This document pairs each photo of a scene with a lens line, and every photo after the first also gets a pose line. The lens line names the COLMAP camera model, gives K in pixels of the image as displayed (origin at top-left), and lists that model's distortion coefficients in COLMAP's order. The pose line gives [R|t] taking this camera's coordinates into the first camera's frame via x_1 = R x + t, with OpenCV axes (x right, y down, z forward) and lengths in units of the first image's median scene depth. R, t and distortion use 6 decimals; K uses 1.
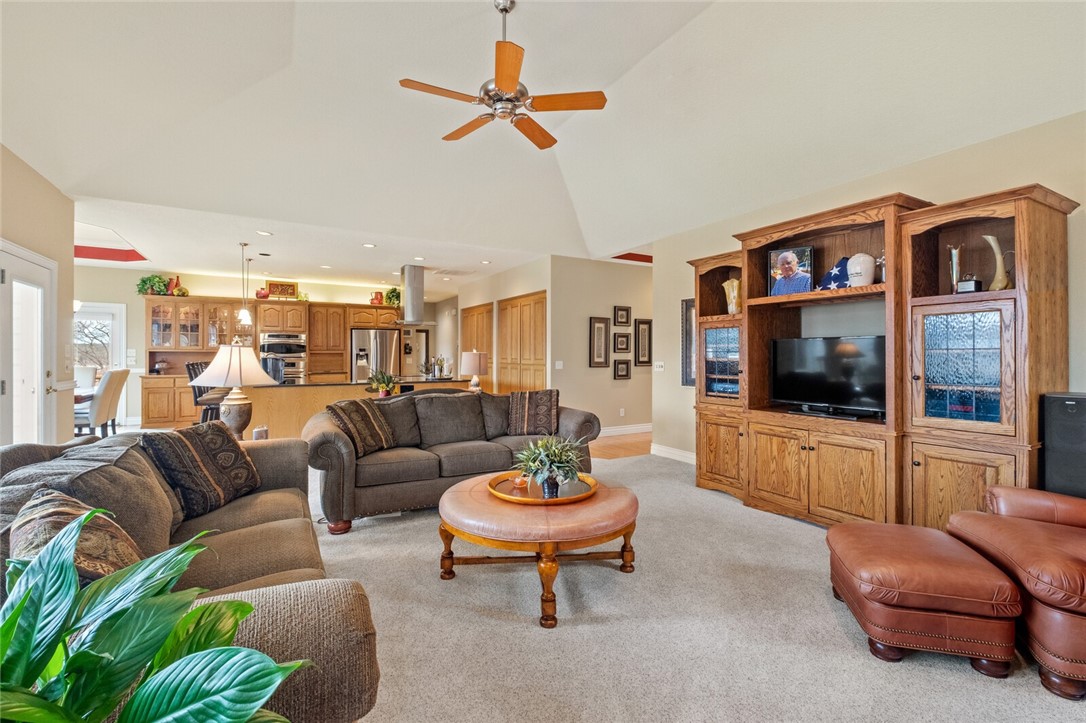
lens RADIAL K [[472.8, 0, 550.8], [0, 472.8, 359.5], [0, 0, 1]] dist [0.001654, 0.000273]
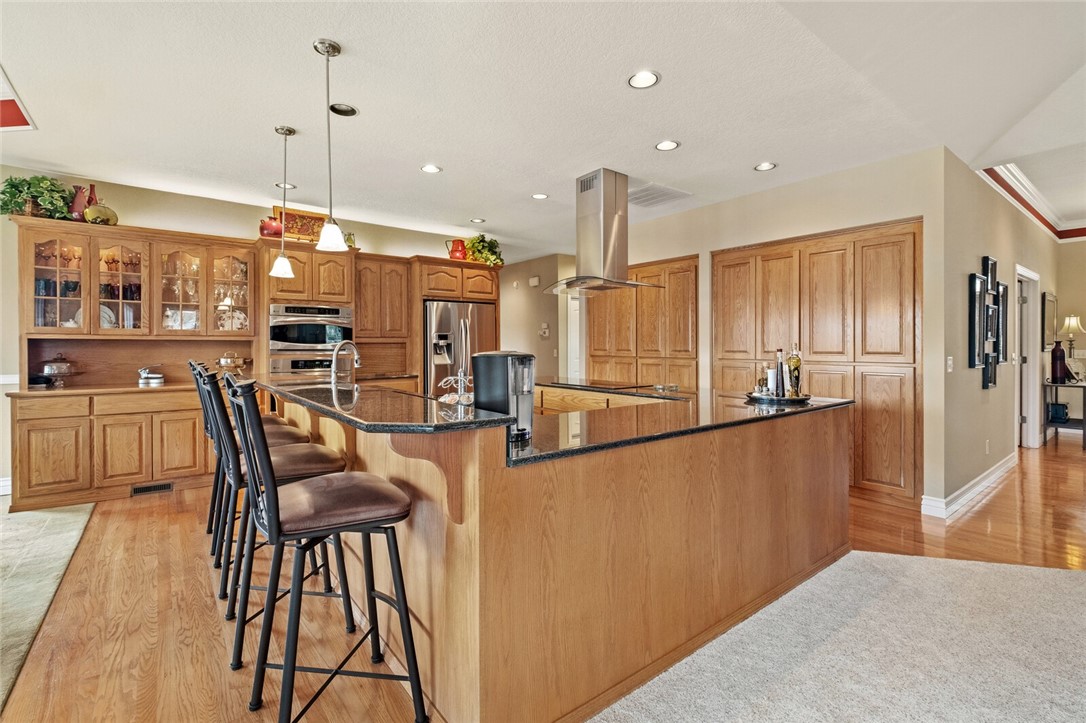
lens RADIAL K [[472.8, 0, 532.4], [0, 472.8, 352.6], [0, 0, 1]] dist [0.001654, 0.000273]
pose [[0.990703, -0.004076, 0.135982, -0.407088], [0.003271, 0.999976, 0.006142, -0.004772], [-0.136004, -0.005640, 0.990692, 0.455616]]
